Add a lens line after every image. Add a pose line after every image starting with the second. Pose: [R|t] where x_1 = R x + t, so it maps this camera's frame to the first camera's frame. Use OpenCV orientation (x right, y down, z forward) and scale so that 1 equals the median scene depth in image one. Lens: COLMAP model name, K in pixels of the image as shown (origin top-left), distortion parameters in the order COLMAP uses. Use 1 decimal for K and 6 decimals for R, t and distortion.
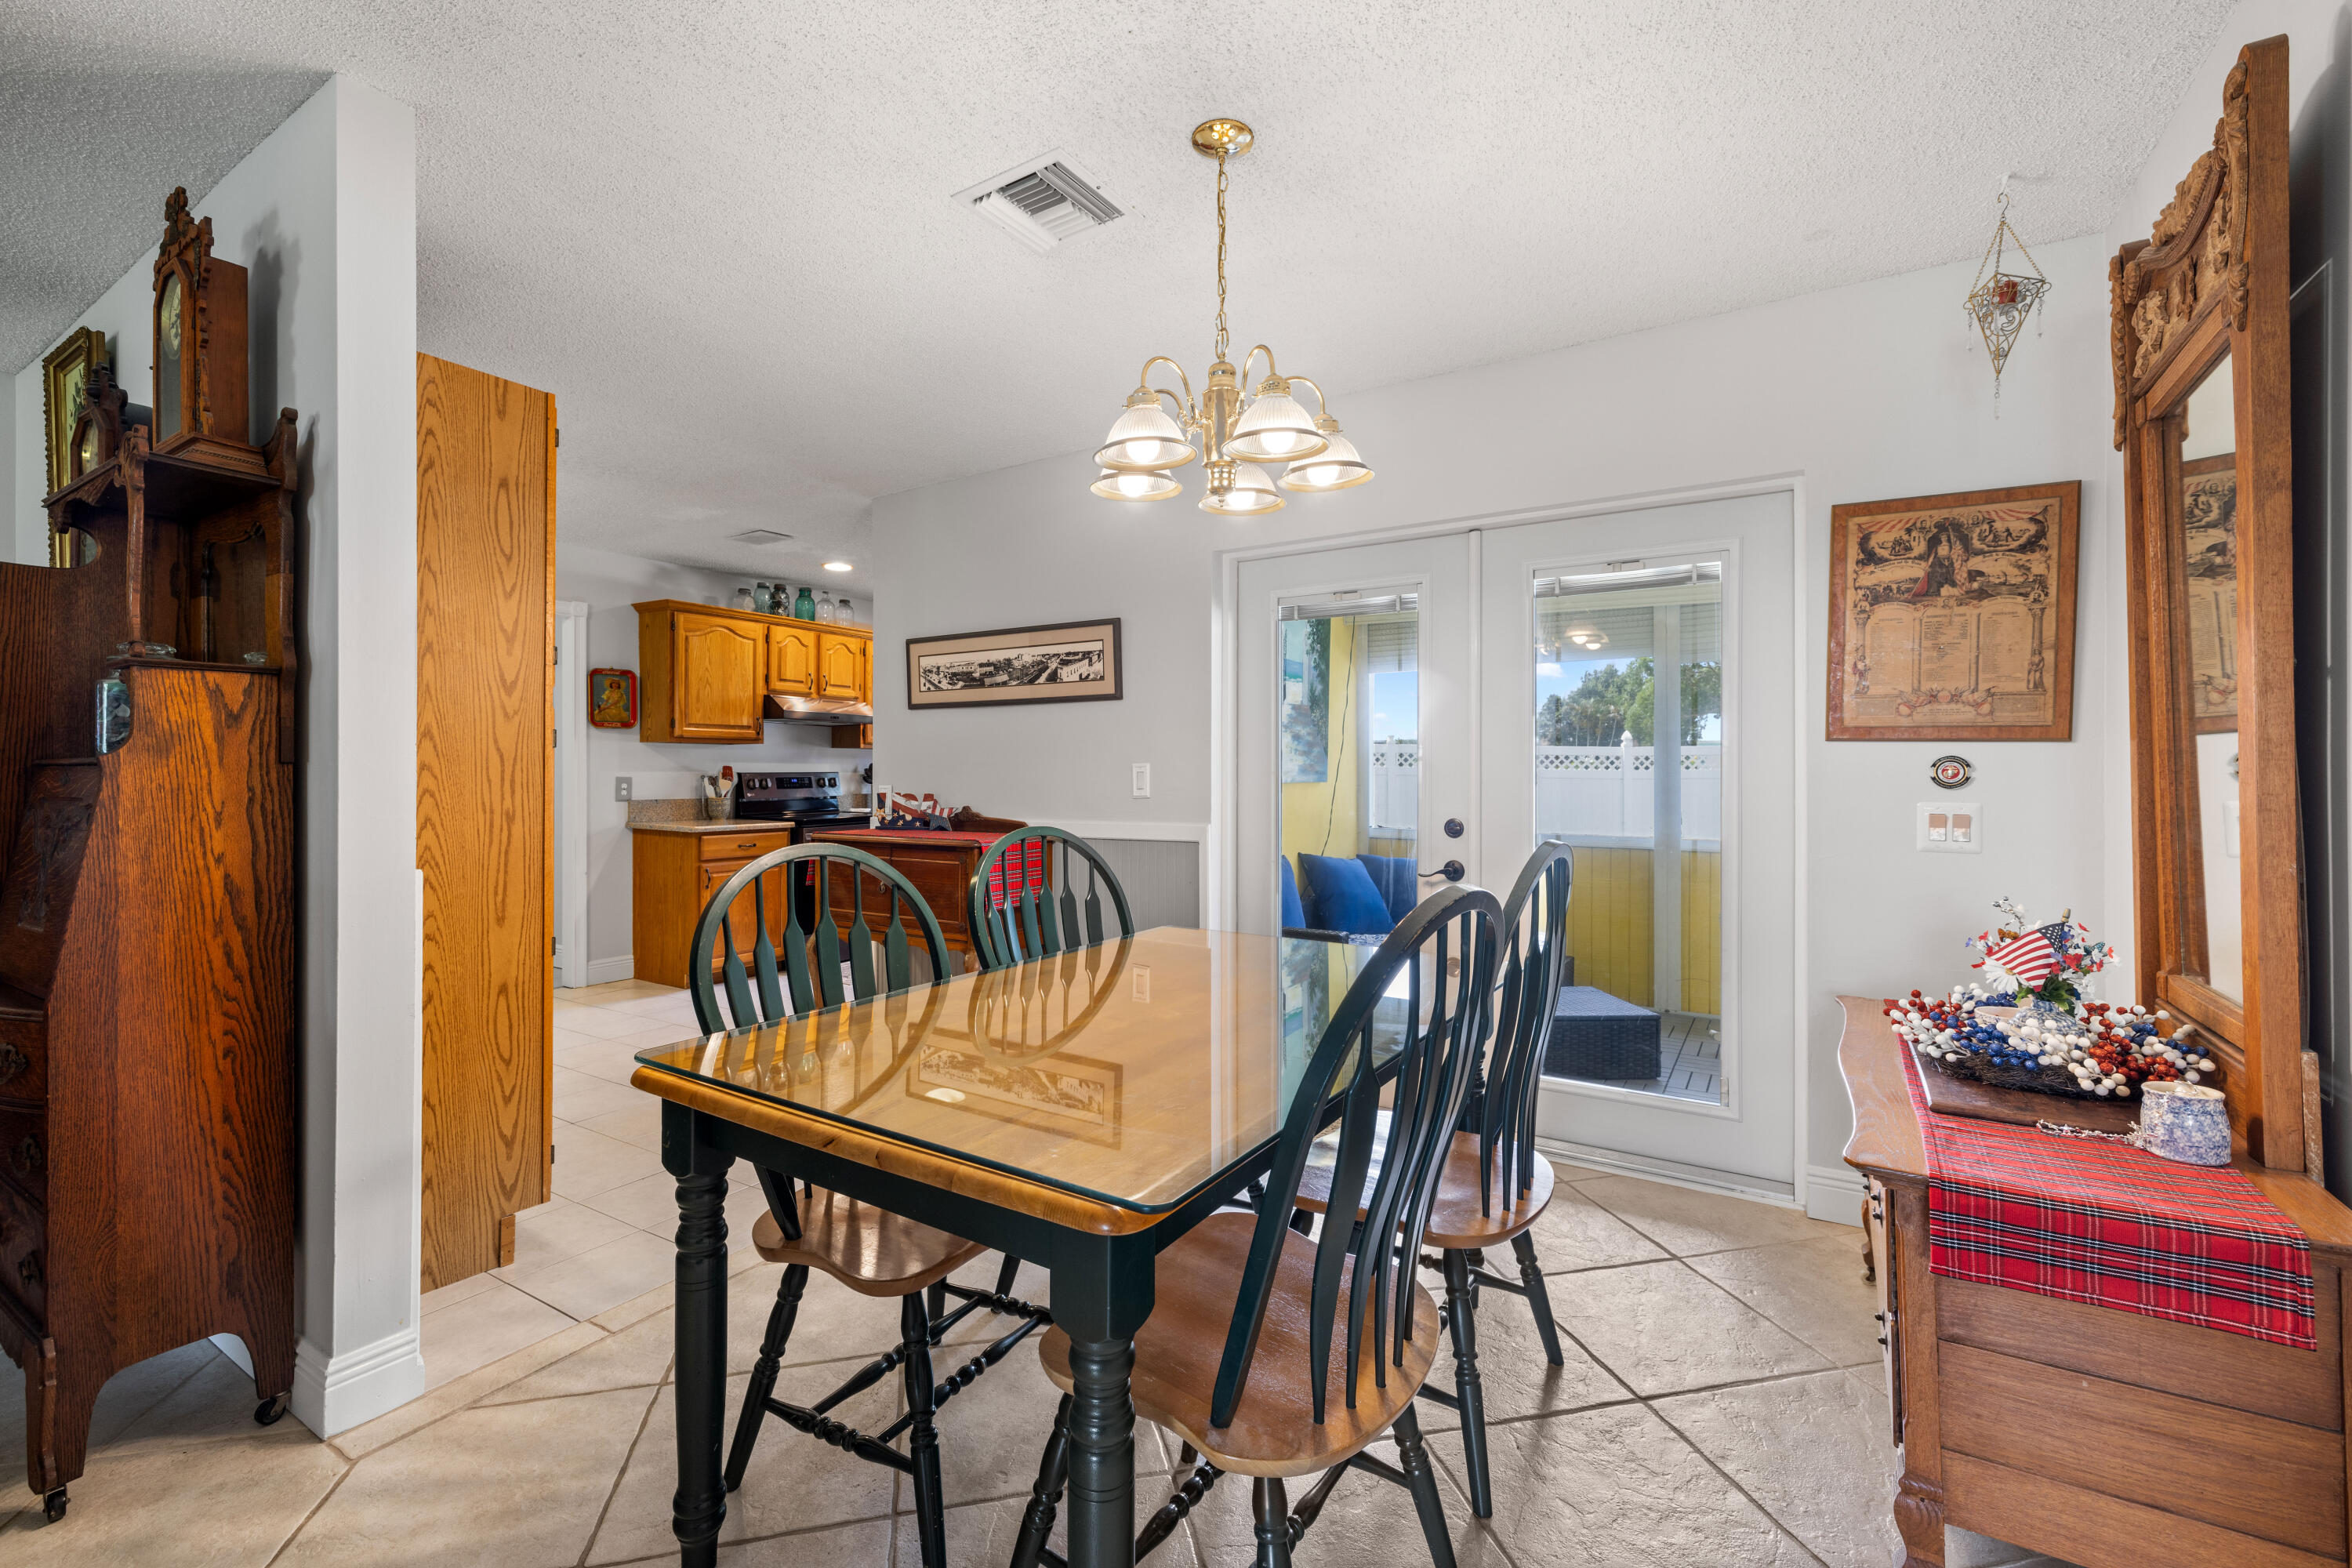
lens RADIAL K [[992.3, 0, 1163.1], [0, 992.3, 777.8], [0, 0, 1]] dist [0.004271, 0.000411]
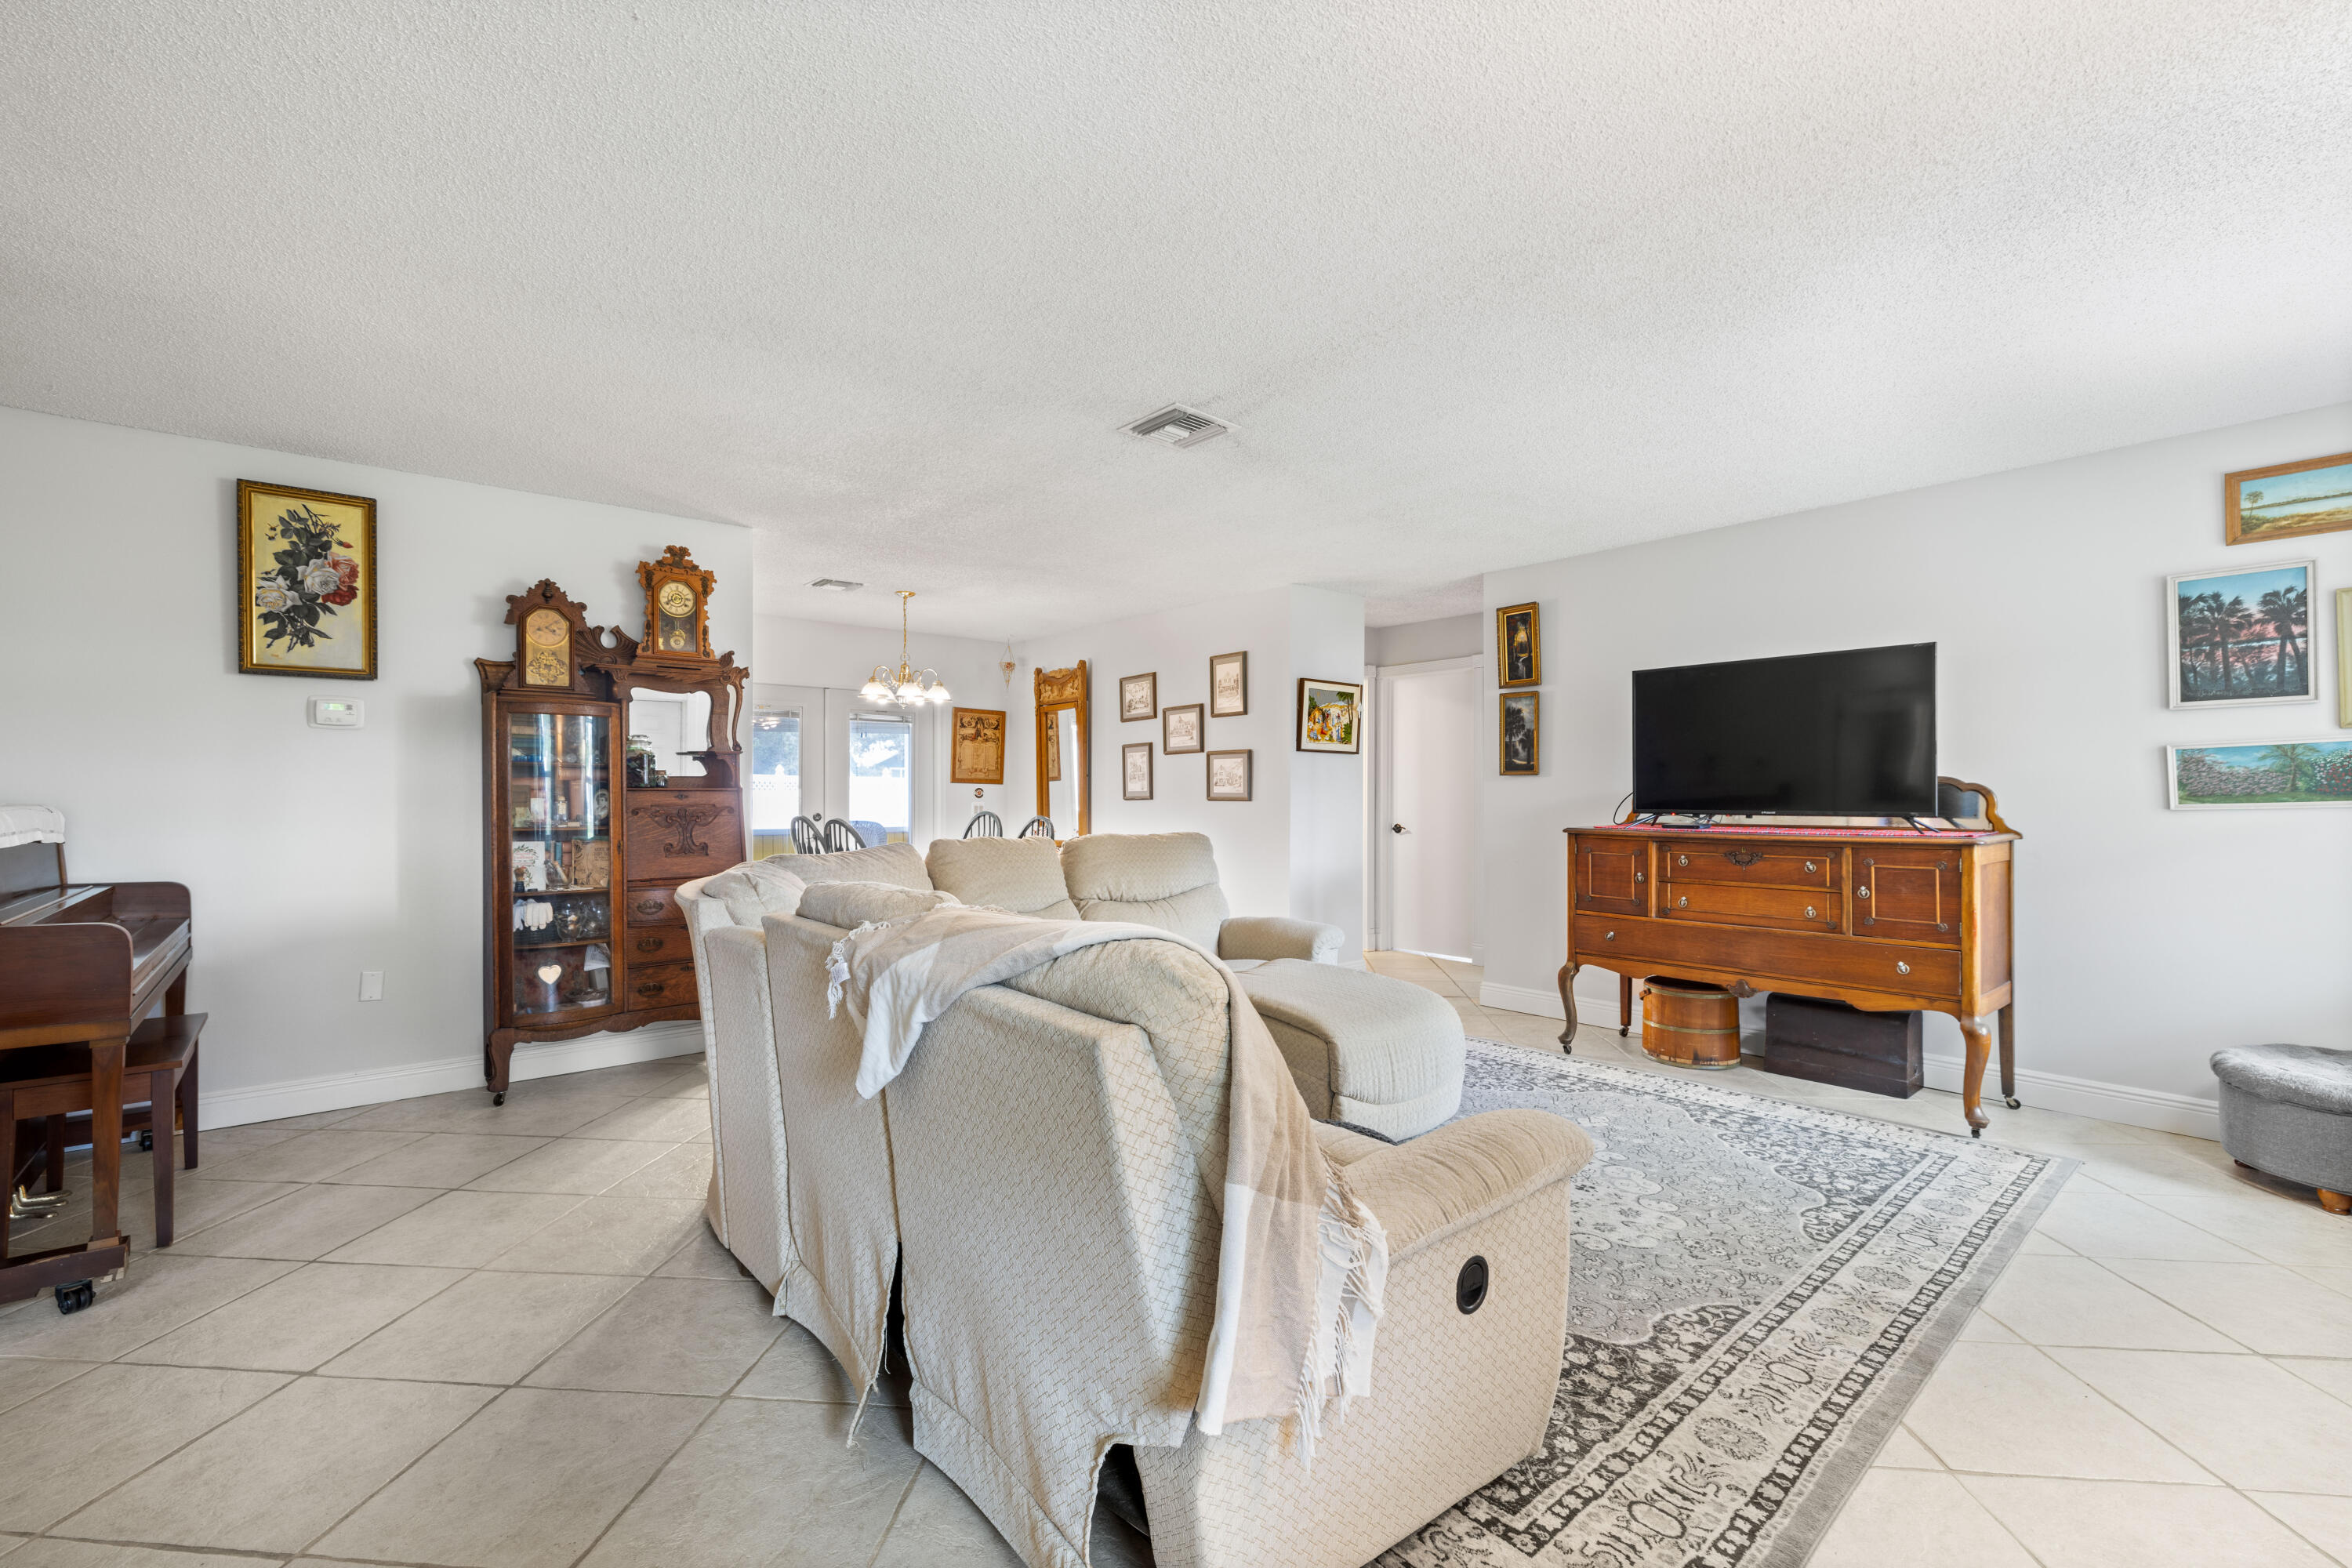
lens RADIAL K [[992.3, 0, 1163.1], [0, 992.3, 777.8], [0, 0, 1]] dist [0.004271, 0.000411]
pose [[0.323656, 0.014738, 0.946060, -1.224619], [0.002261, 0.999864, -0.016349, -0.000701], [-0.946172, 0.007431, 0.323579, -0.371181]]
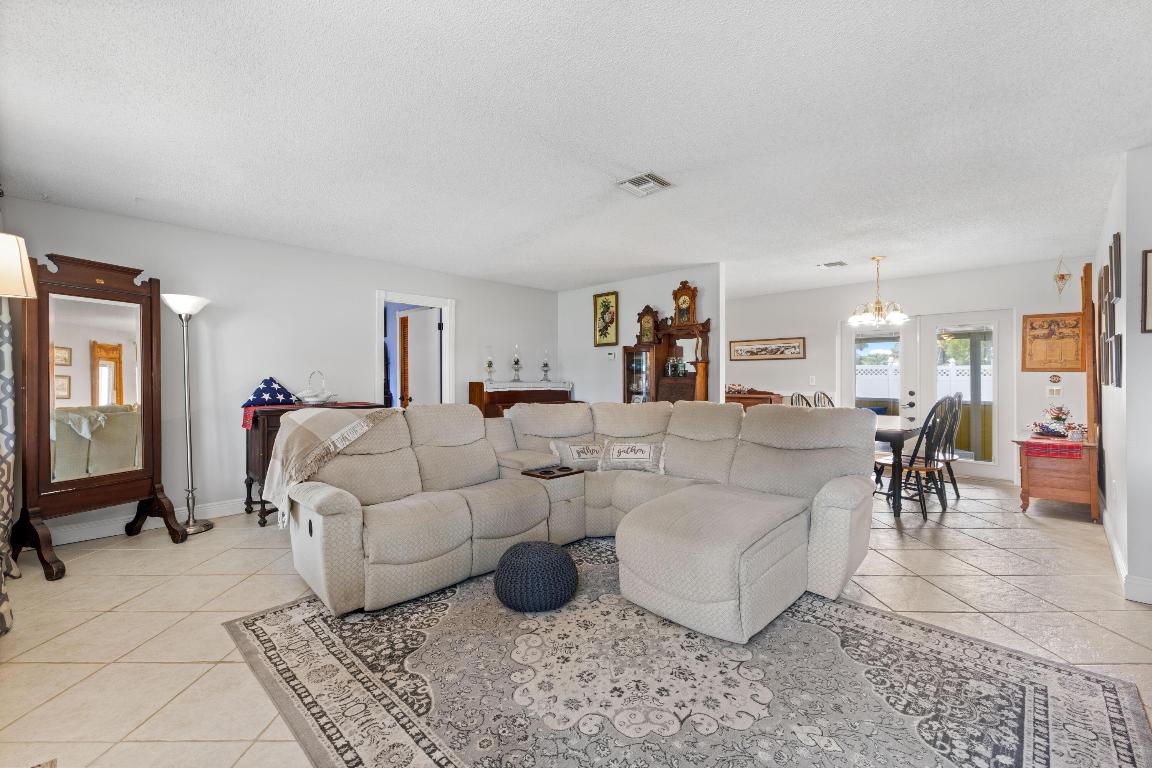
lens RADIAL K [[478.3, 0, 574.2], [0, 478.3, 377.9], [0, 0, 1]] dist [0.001822, -0.000088]
pose [[0.974959, 0.000048, -0.222386, -0.433289], [-0.000720, 0.999995, -0.002941, -0.001682], [0.222385, 0.003028, 0.974954, -0.833562]]
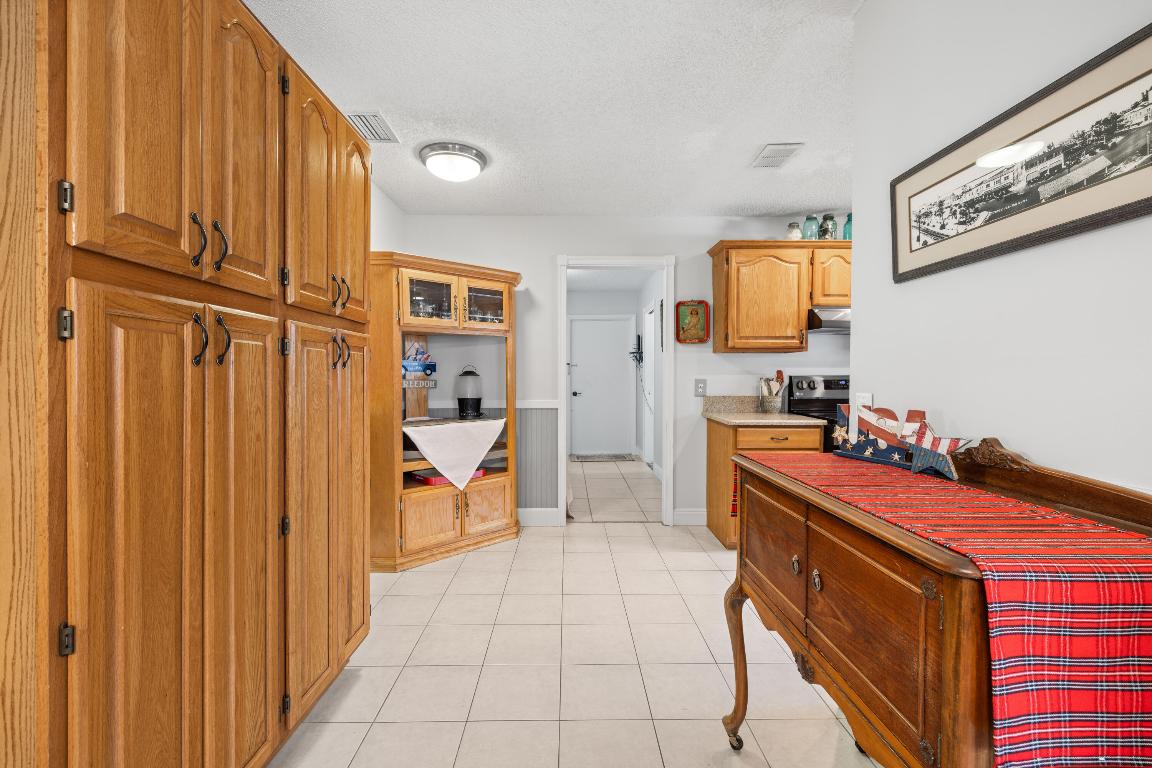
lens RADIAL K [[486.0, 0, 569.7], [0, 486.0, 380.9], [0, 0, 1]] dist [0.004271, 0.000411]
pose [[0.535166, 0.009630, -0.844692, -0.095554], [-0.005316, 0.999954, 0.008032, -0.003327], [0.844730, 0.000192, 0.535192, 0.652856]]
